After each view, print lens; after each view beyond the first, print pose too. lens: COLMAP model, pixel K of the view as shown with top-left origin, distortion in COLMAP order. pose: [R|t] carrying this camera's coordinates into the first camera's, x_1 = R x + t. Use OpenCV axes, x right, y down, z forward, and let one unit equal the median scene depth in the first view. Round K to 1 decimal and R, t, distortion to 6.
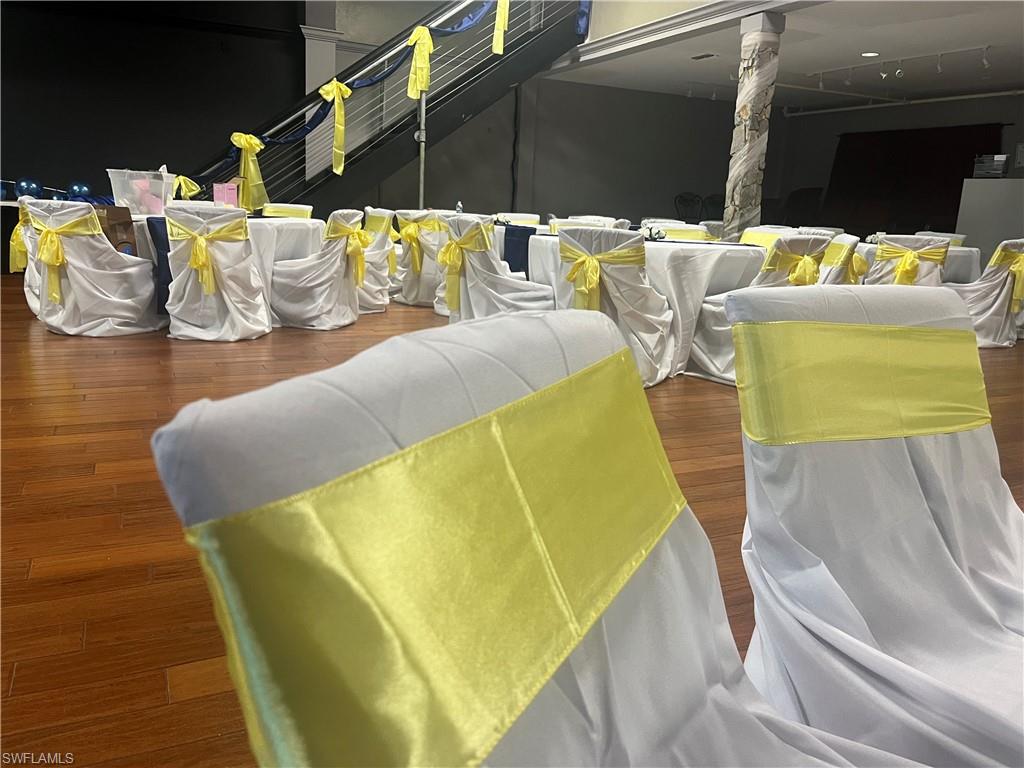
lens RADIAL K [[765.1, 0, 512.0], [0, 765.1, 384.0], [0, 0, 1]] dist [0.000860, -0.057657]
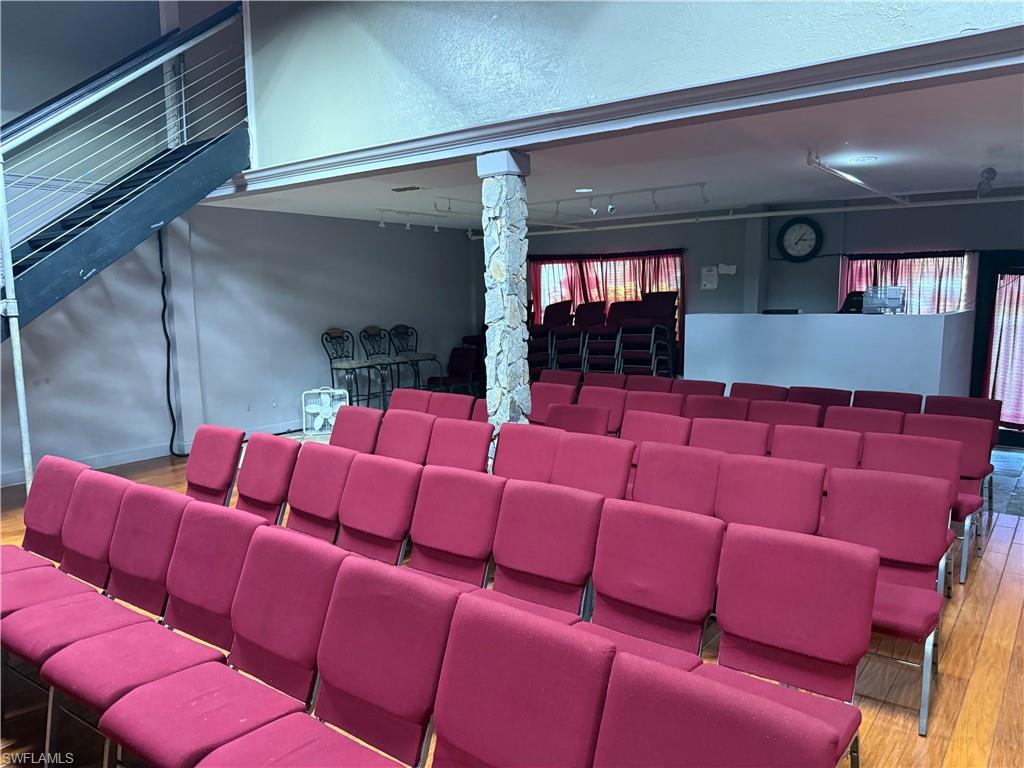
lens RADIAL K [[719.3, 0, 512.0], [0, 719.3, 384.0], [0, 0, 1]] dist [0.037415, 0.000763]
pose [[0.891462, -0.104803, 0.440807, -0.025457], [0.147520, 0.987007, -0.063672, -0.188484], [-0.428407, 0.121789, 0.895341, 0.329302]]
